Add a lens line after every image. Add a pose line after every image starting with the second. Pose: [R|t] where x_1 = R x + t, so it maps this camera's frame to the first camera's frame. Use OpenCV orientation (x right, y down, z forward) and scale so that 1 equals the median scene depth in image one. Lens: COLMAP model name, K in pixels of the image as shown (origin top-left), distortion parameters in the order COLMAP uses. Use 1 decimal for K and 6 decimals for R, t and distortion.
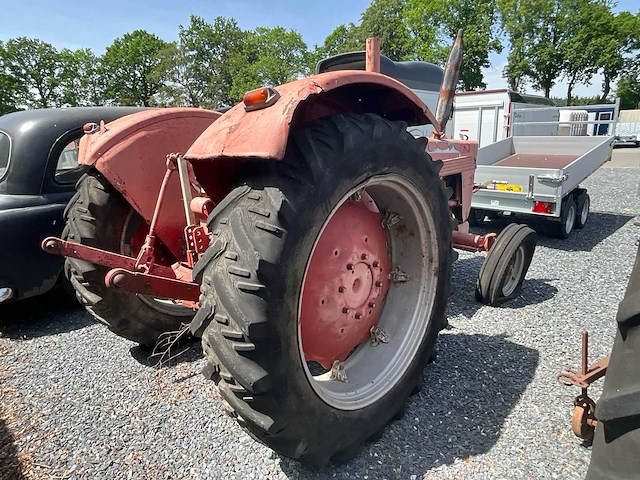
lens RADIAL K [[402.3, 0, 316.7], [0, 402.3, 243.4], [0, 0, 1]] dist [-0.015951, 0.019258]
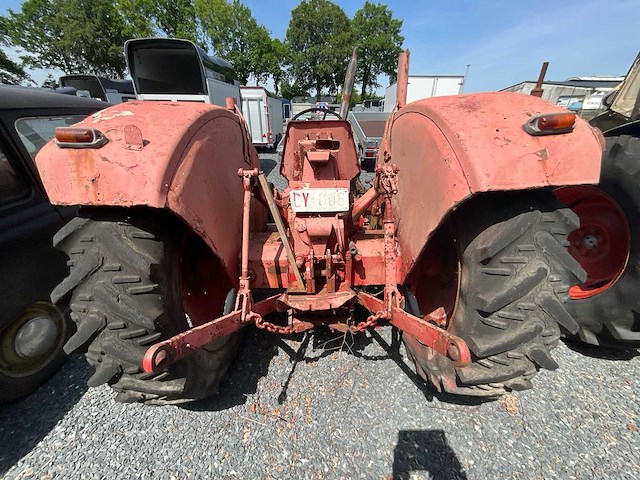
lens RADIAL K [[267.7, 0, 322.9], [0, 267.7, 240.3], [0, 0, 1]] dist [0.004394, -0.002510]
pose [[0.710610, -0.275809, 0.647274, -0.196174], [0.161104, 0.959306, 0.231901, -0.059167], [-0.684894, -0.060513, 0.726126, 0.159088]]
